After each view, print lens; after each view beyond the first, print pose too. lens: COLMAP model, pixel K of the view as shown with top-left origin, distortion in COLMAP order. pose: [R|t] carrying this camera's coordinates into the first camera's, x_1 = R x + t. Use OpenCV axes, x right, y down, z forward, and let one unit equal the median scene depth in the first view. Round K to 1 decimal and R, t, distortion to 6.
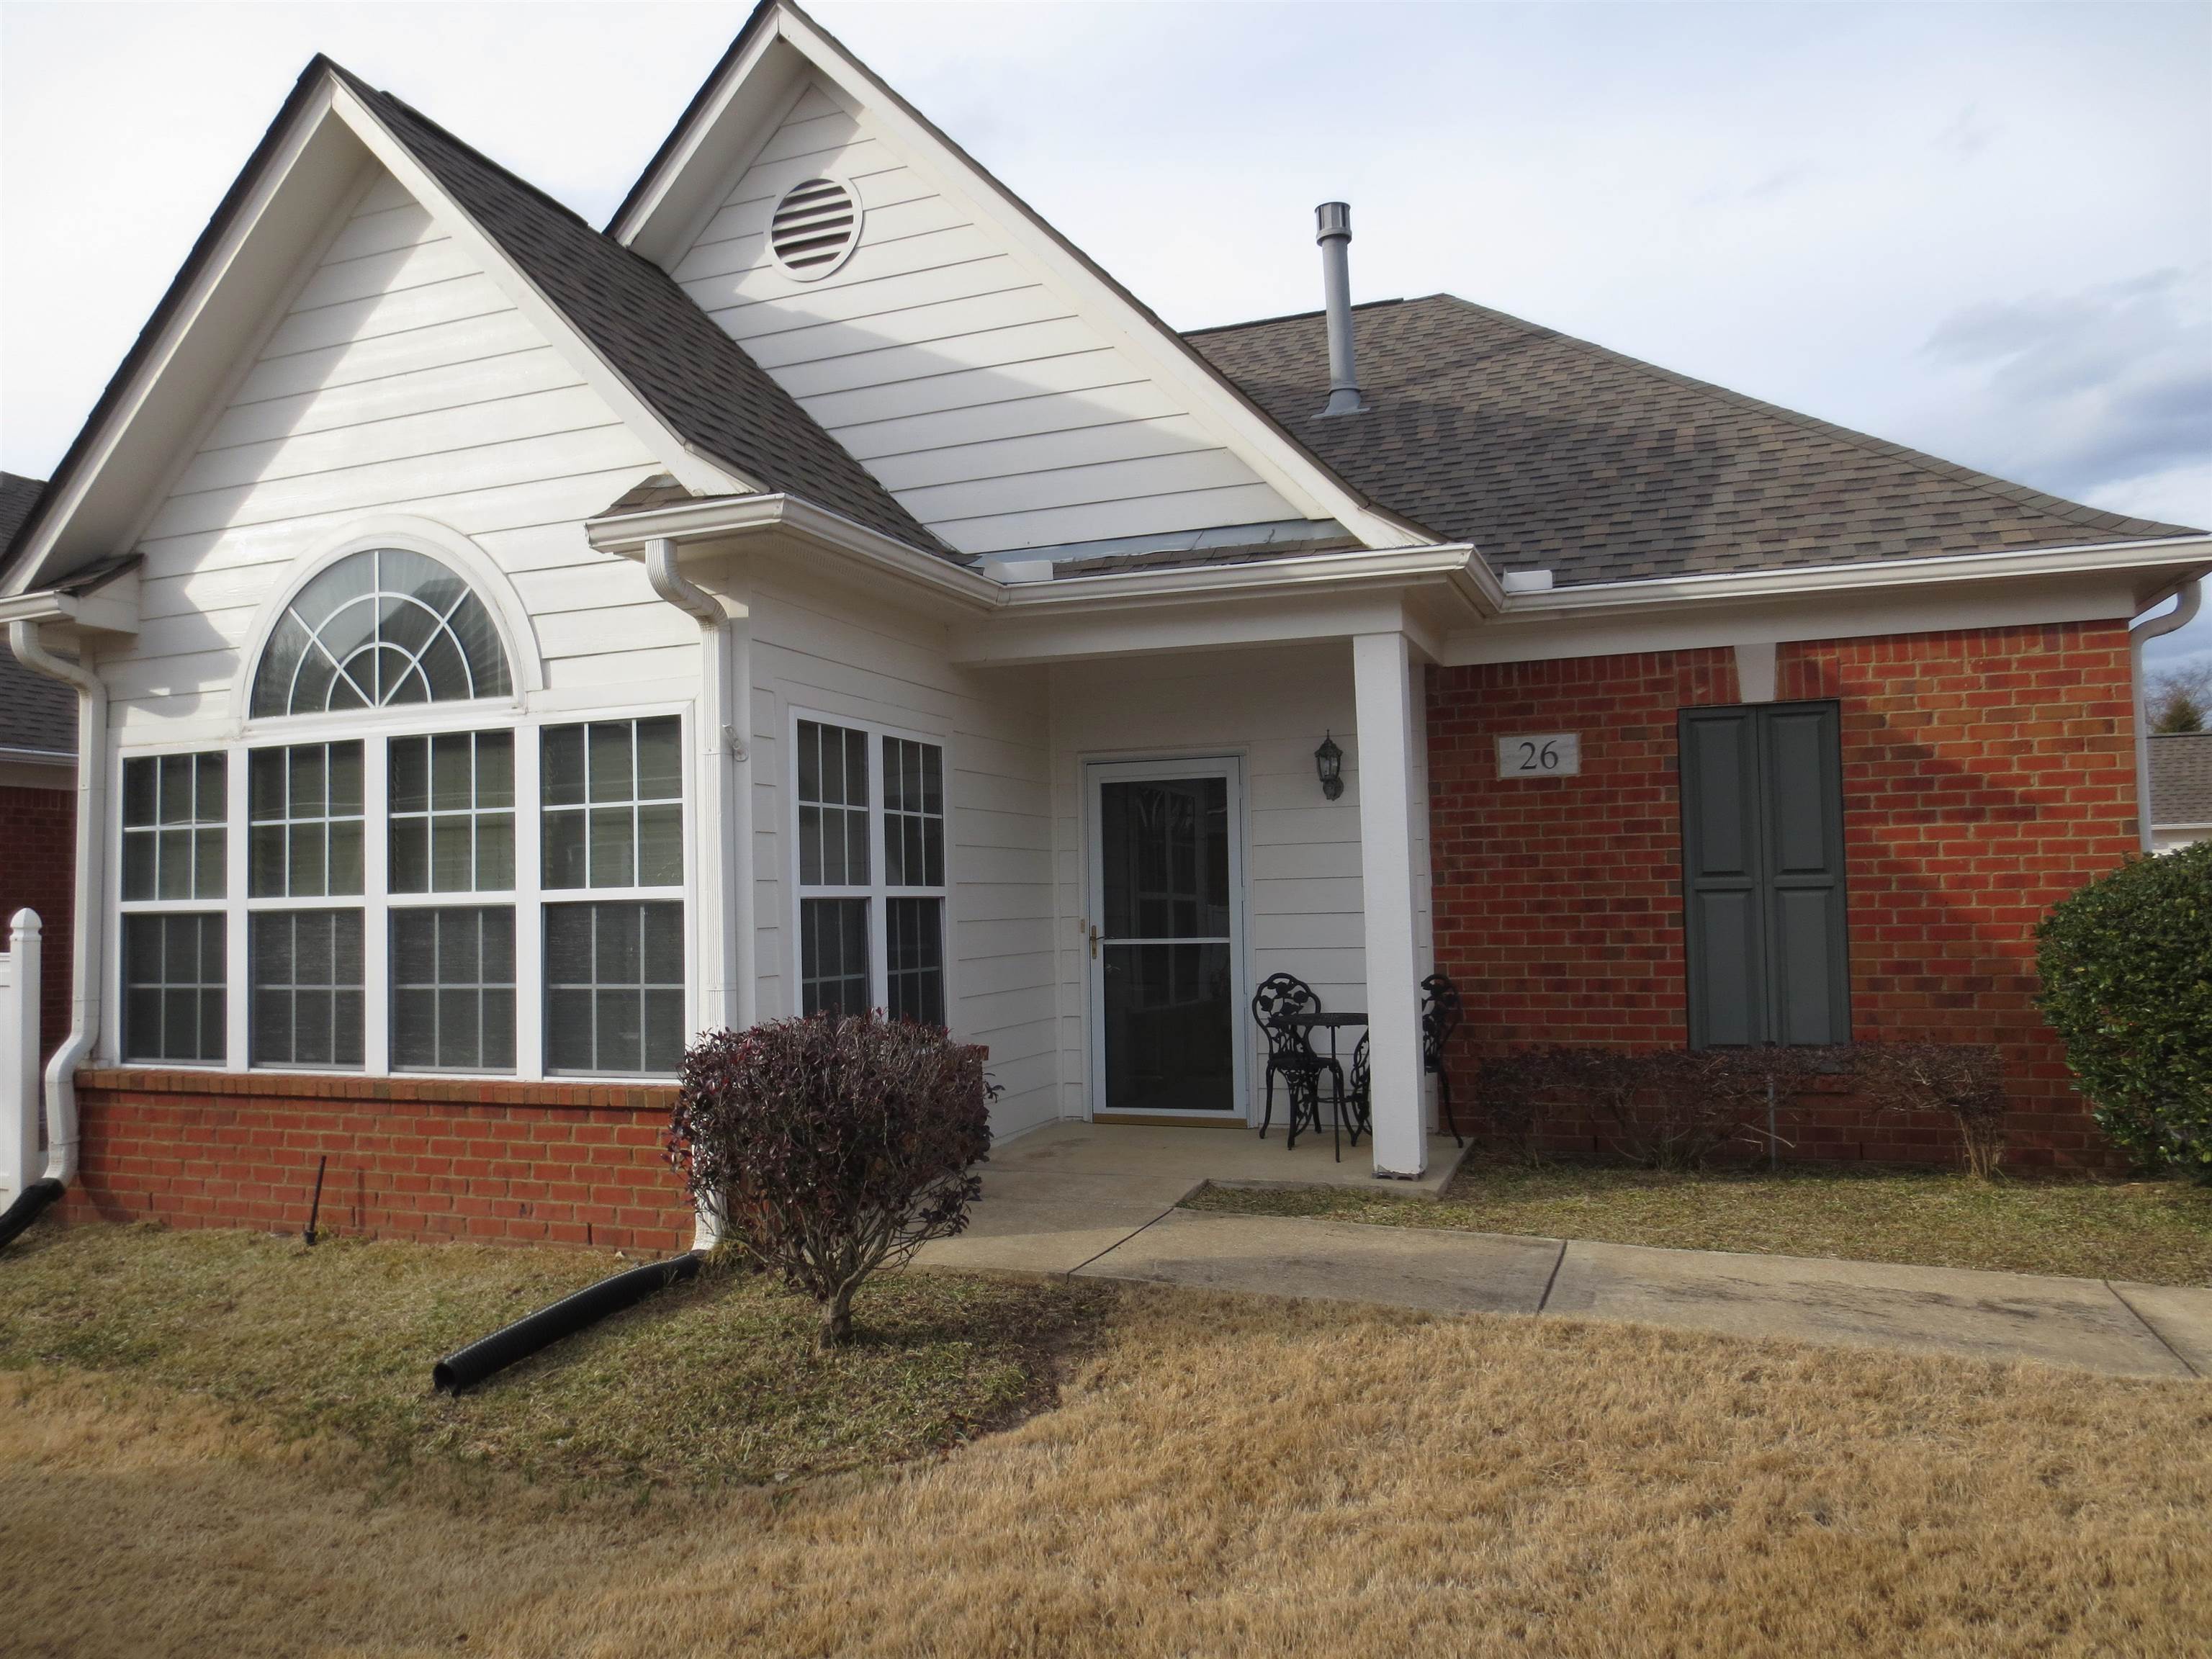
lens RADIAL K [[1569.1, 0, 1106.0], [0, 1569.1, 829.5], [0, 0, 1]] dist [-0.018065, 0.001325]
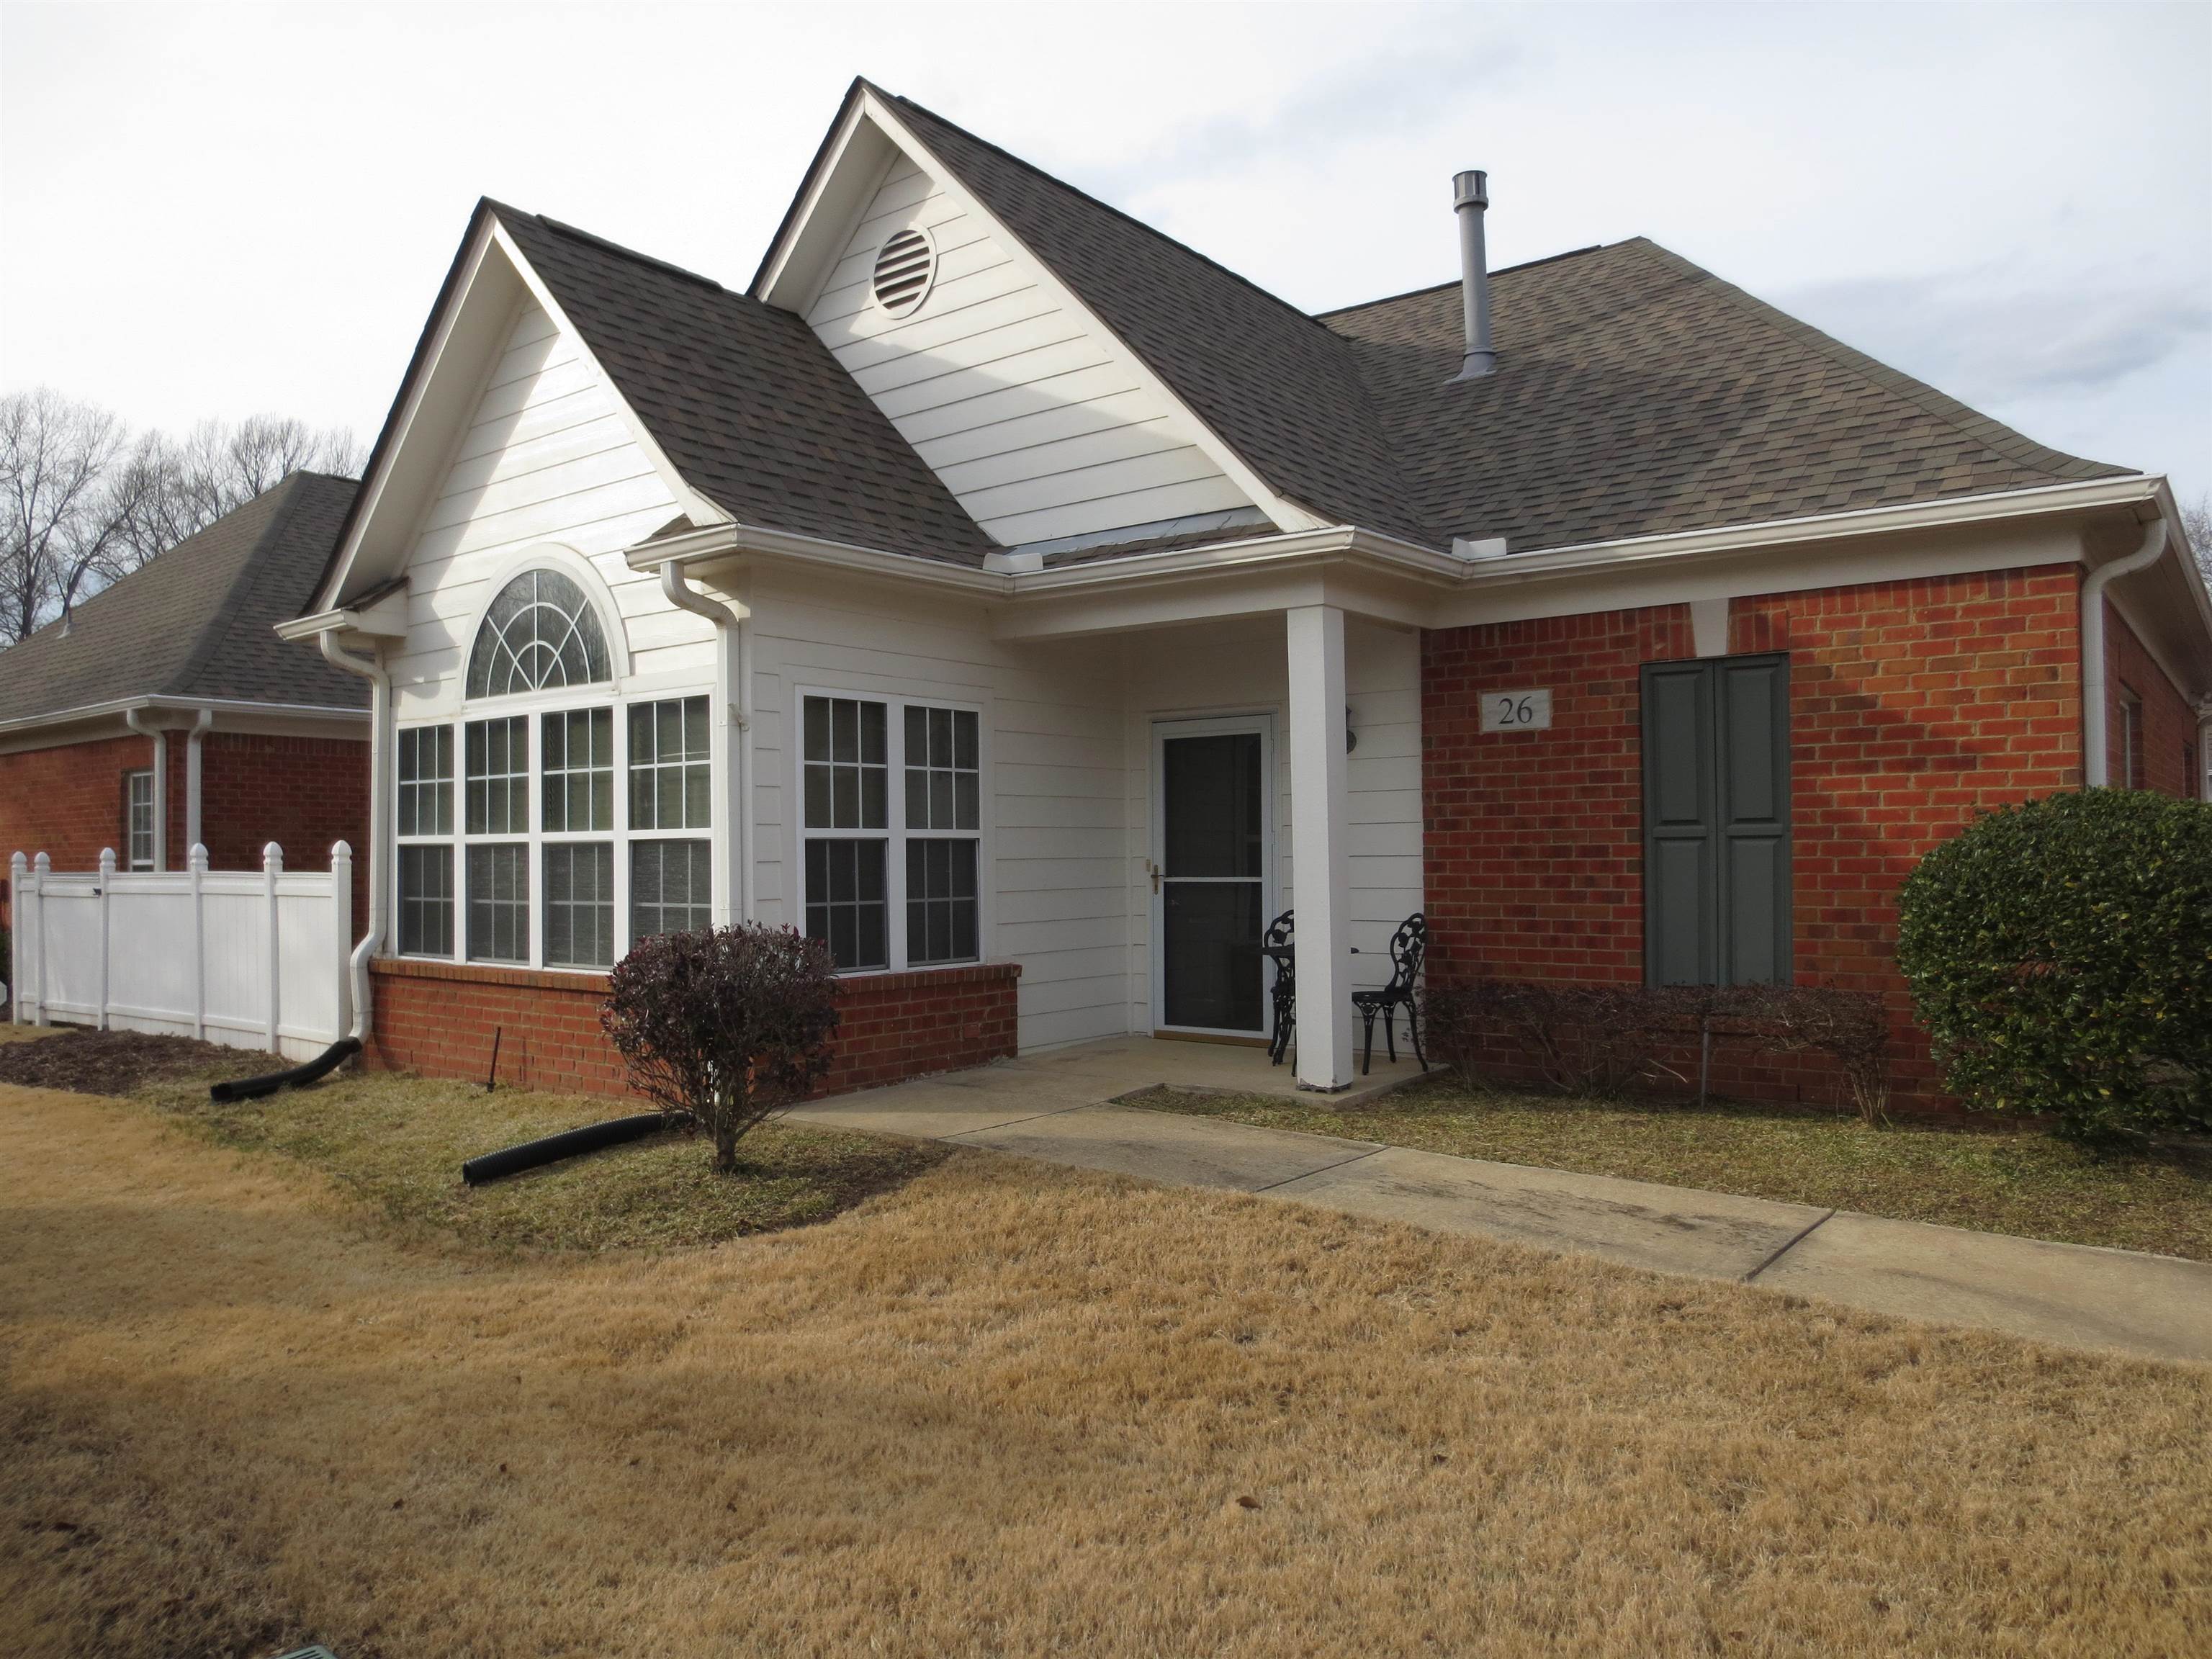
lens RADIAL K [[1573.7, 0, 1112.5], [0, 1573.7, 820.3], [0, 0, 1]] dist [-0.021186, 0.006108]
pose [[0.954542, 0.005129, -0.298032, 0.364373], [0.003876, 0.999554, 0.029615, -0.005637], [0.298051, -0.029424, 0.954096, -0.111513]]
